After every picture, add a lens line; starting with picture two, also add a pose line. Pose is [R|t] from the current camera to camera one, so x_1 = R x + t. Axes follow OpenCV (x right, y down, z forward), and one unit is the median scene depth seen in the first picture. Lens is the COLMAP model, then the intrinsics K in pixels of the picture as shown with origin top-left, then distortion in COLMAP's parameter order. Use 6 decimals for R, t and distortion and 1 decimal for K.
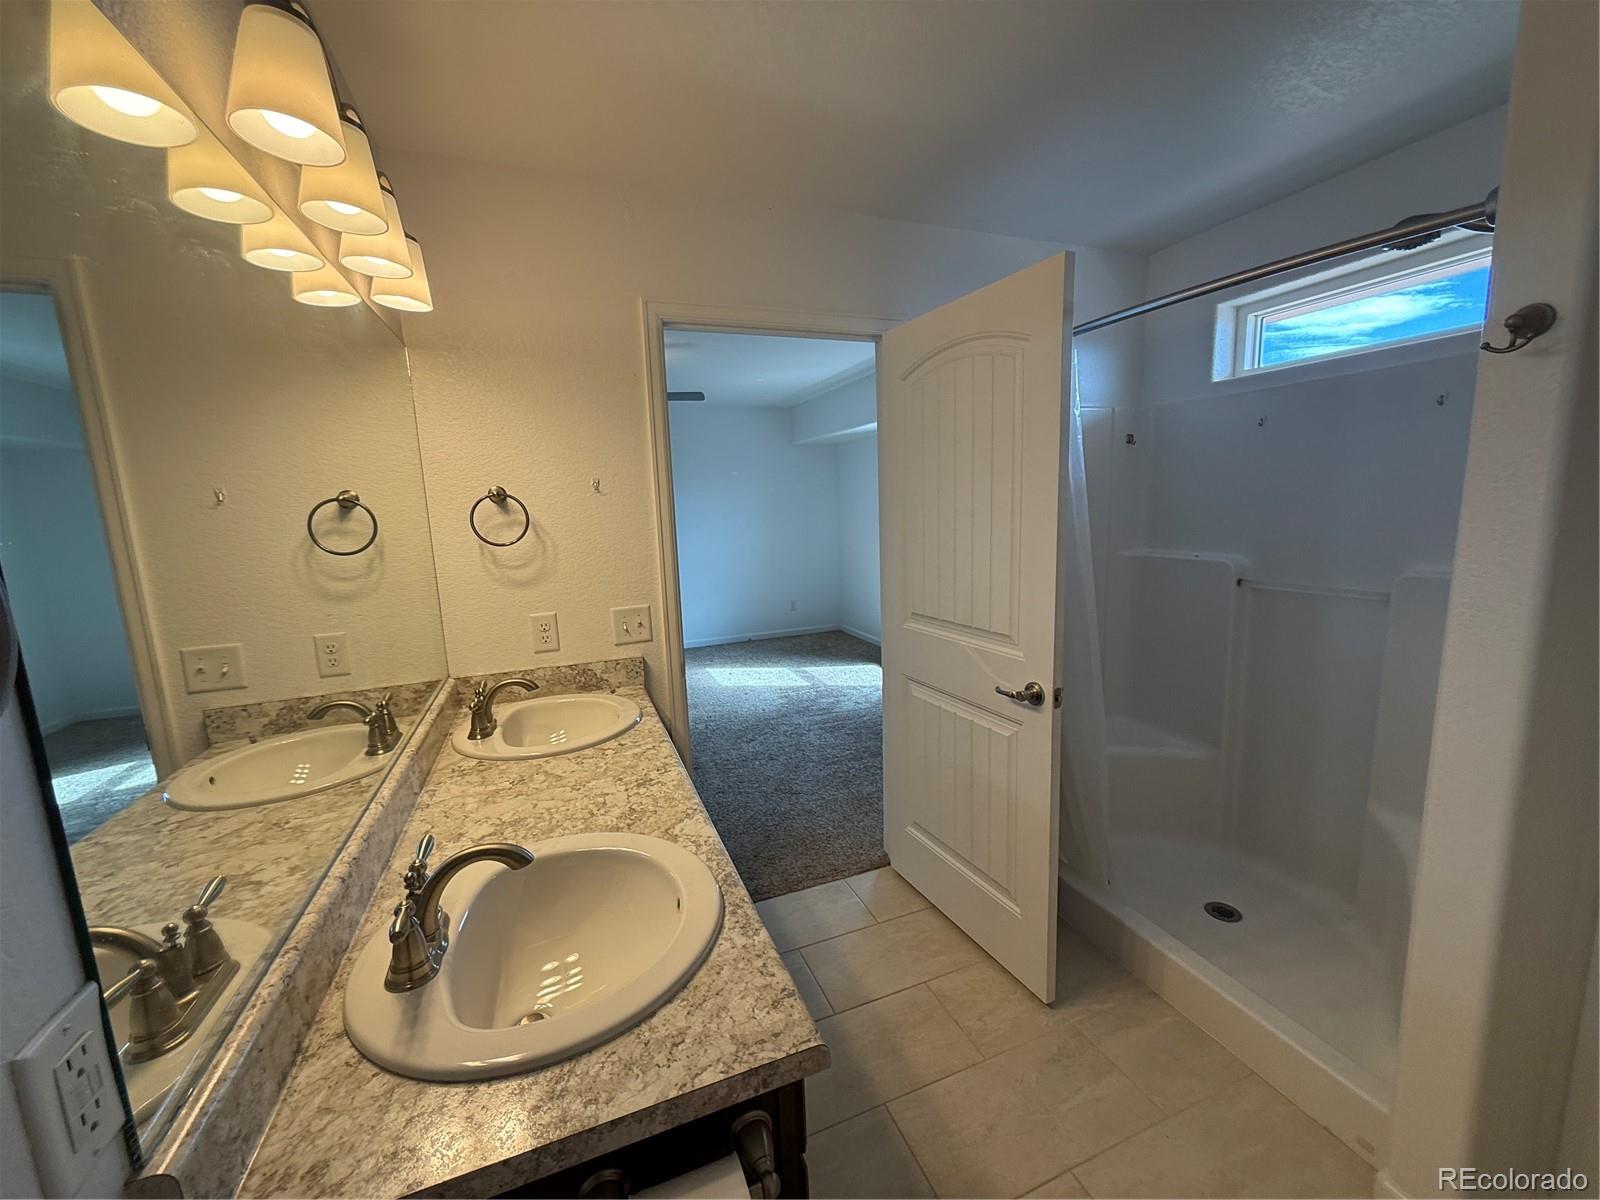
lens RADIAL K [[638.0, 0, 803.6], [0, 638.0, 598.2], [0, 0, 1]] dist [0.000716, -0.000030]
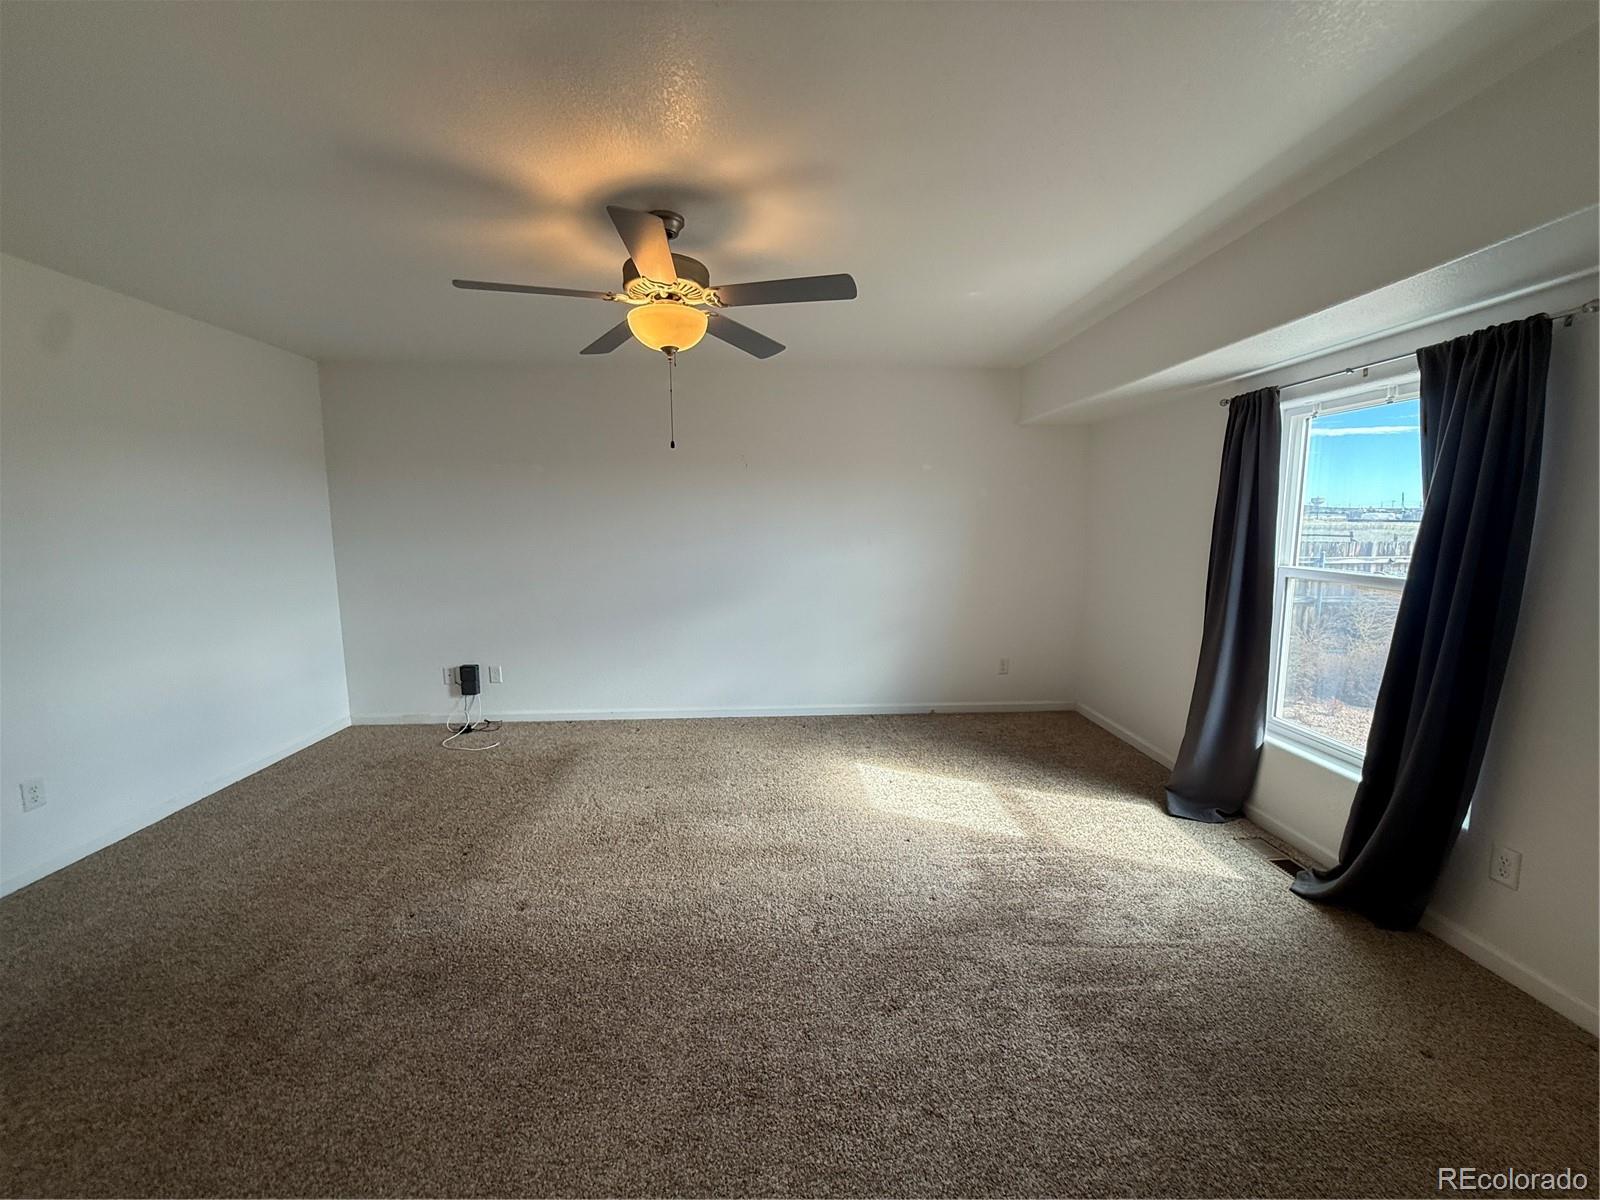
lens RADIAL K [[638.0, 0, 803.6], [0, 638.0, 598.2], [0, 0, 1]] dist [0.000716, -0.000030]
pose [[0.947893, 0.068112, -0.311224, -0.039378], [-0.075798, 0.997043, -0.012652, -0.124691], [0.309441, 0.035583, 0.950253, 1.051663]]
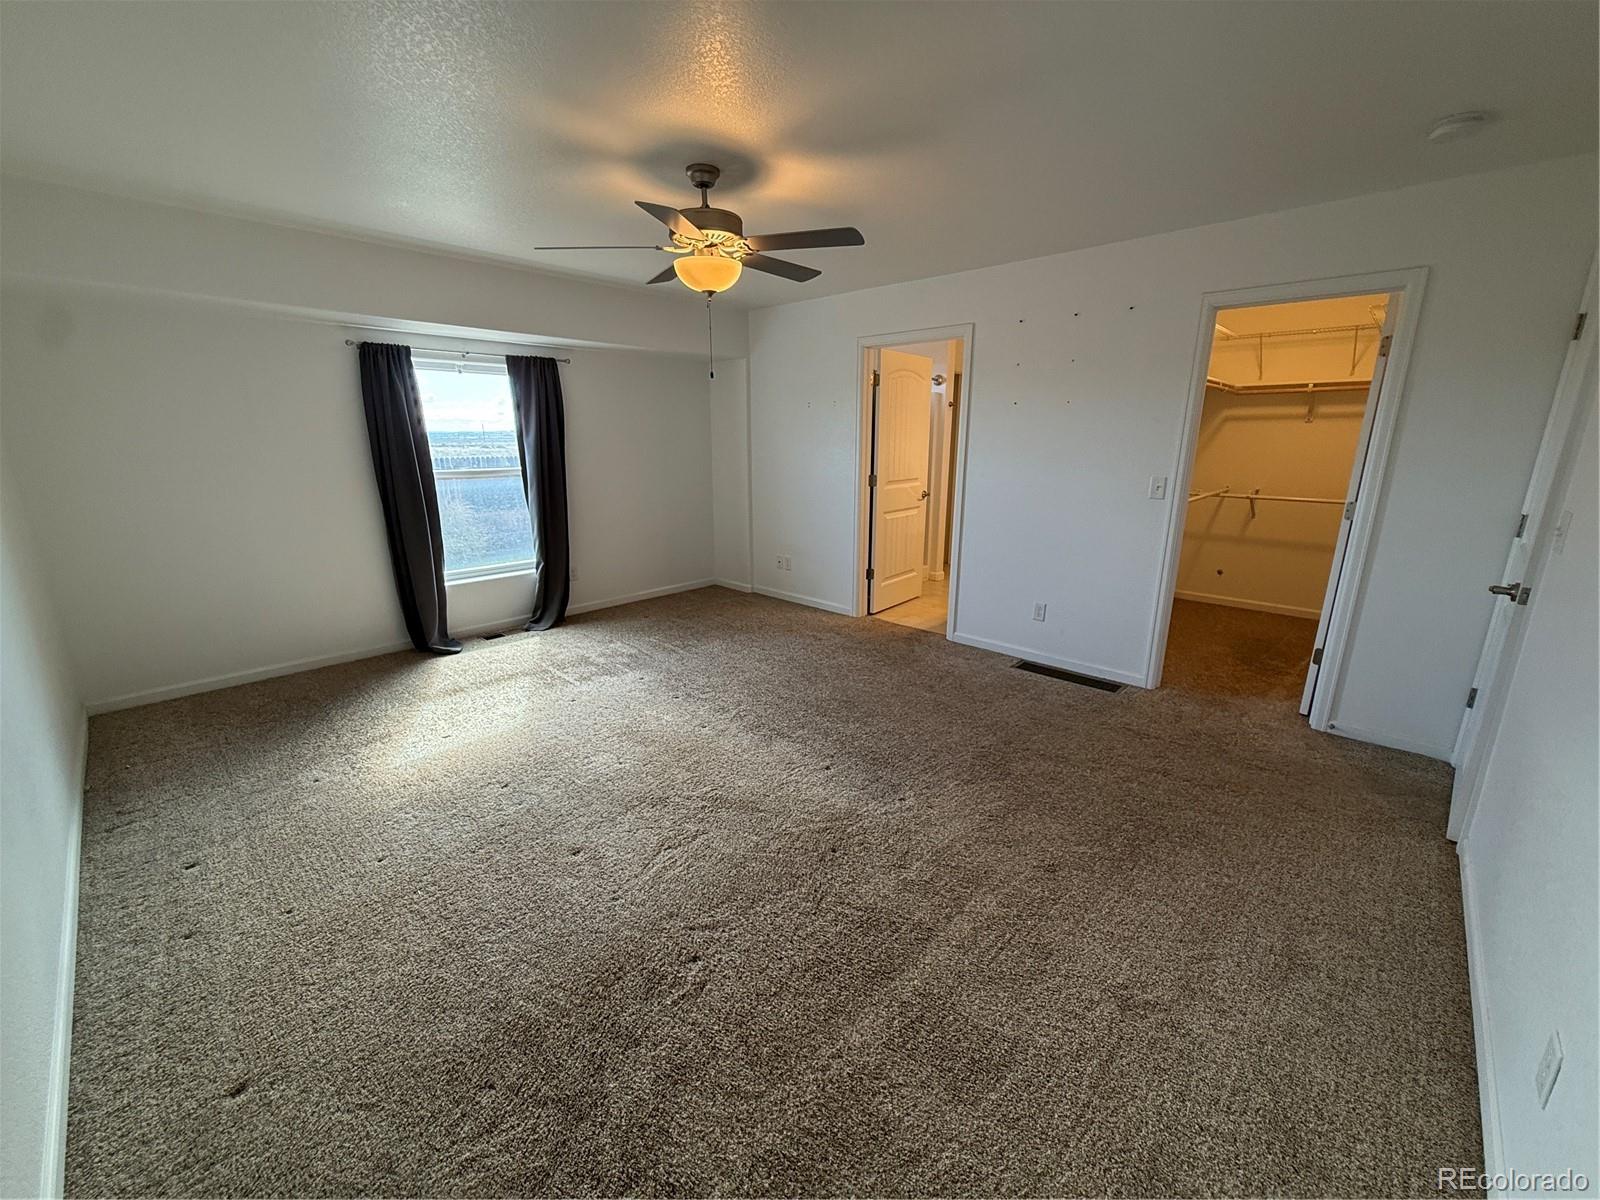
lens RADIAL K [[638.0, 0, 803.6], [0, 638.0, 598.2], [0, 0, 1]] dist [0.000716, -0.000030]
pose [[-0.424453, -0.191245, 0.885023, -1.995315], [0.151790, 0.948578, 0.277776, -0.288434], [-0.892636, 0.252240, -0.373598, 2.492739]]
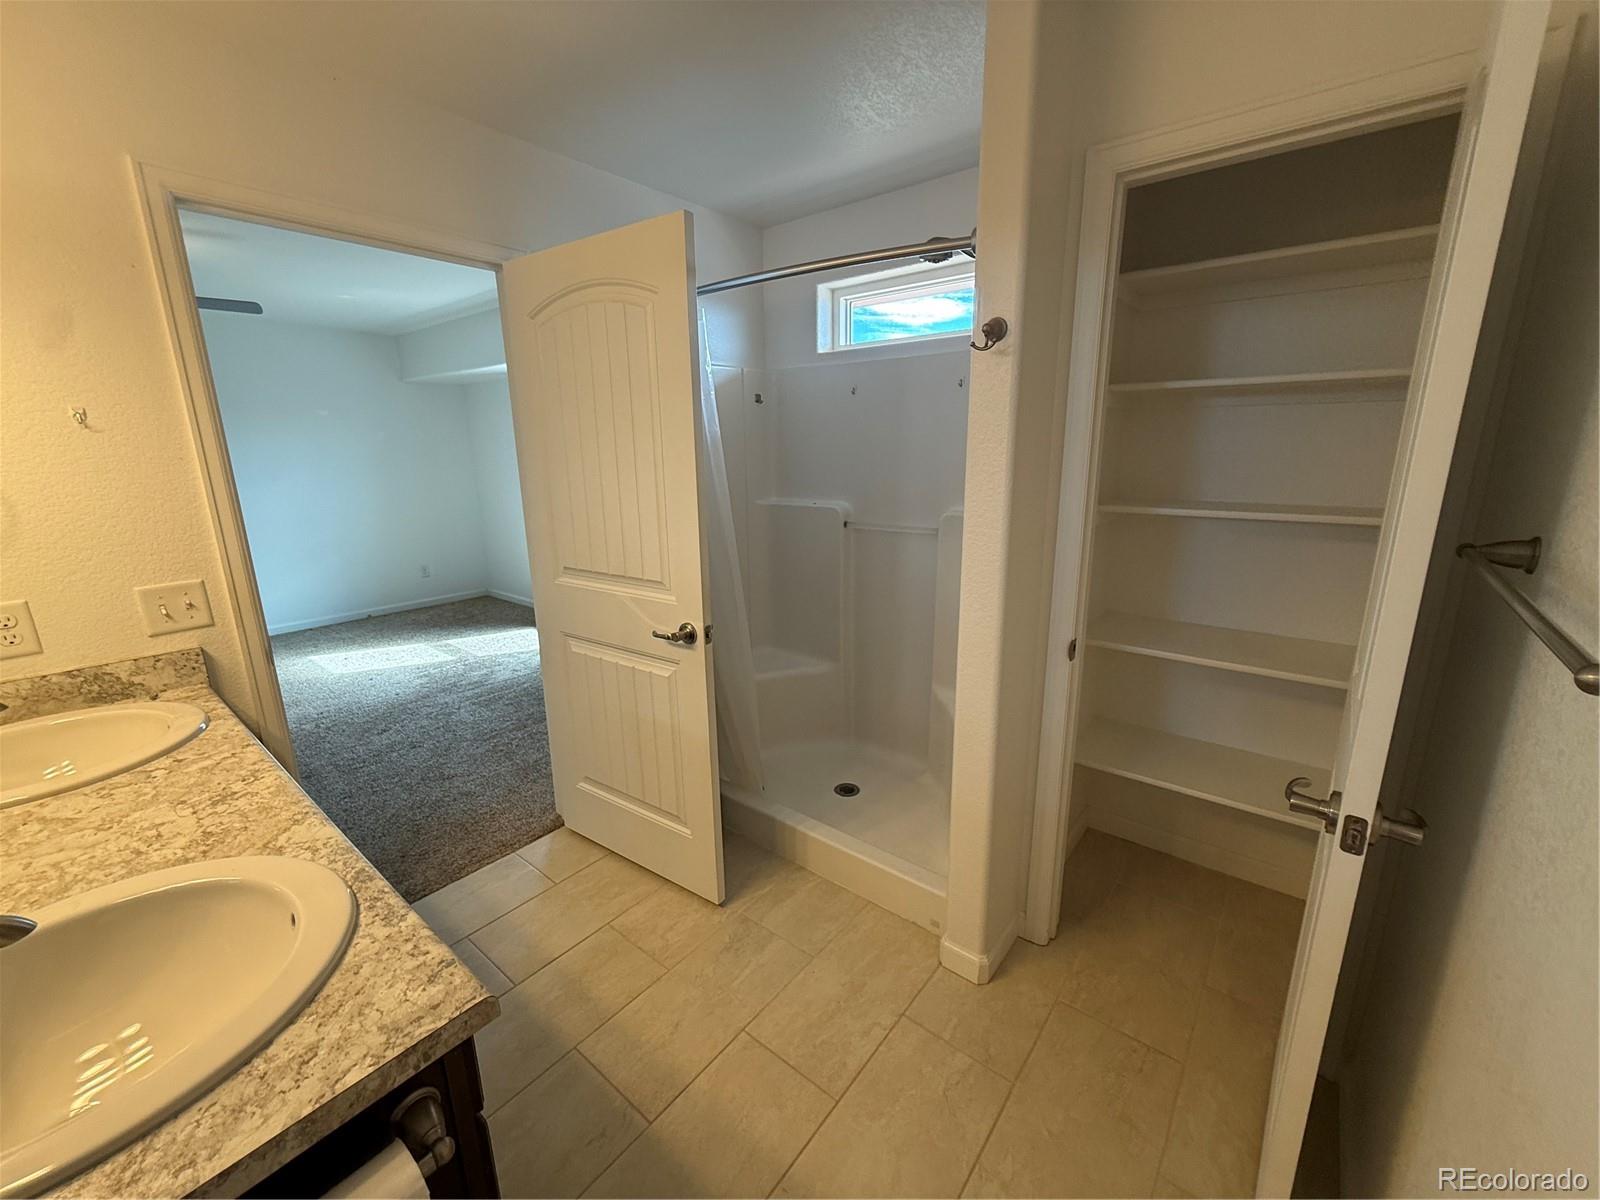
lens RADIAL K [[638.0, 0, 803.6], [0, 638.0, 598.2], [0, 0, 1]] dist [0.000716, -0.000030]
pose [[0.867740, -0.091207, 0.488577, 0.009297], [0.056770, 0.994773, 0.084877, 0.009402], [-0.493765, -0.045915, 0.868383, -0.028846]]
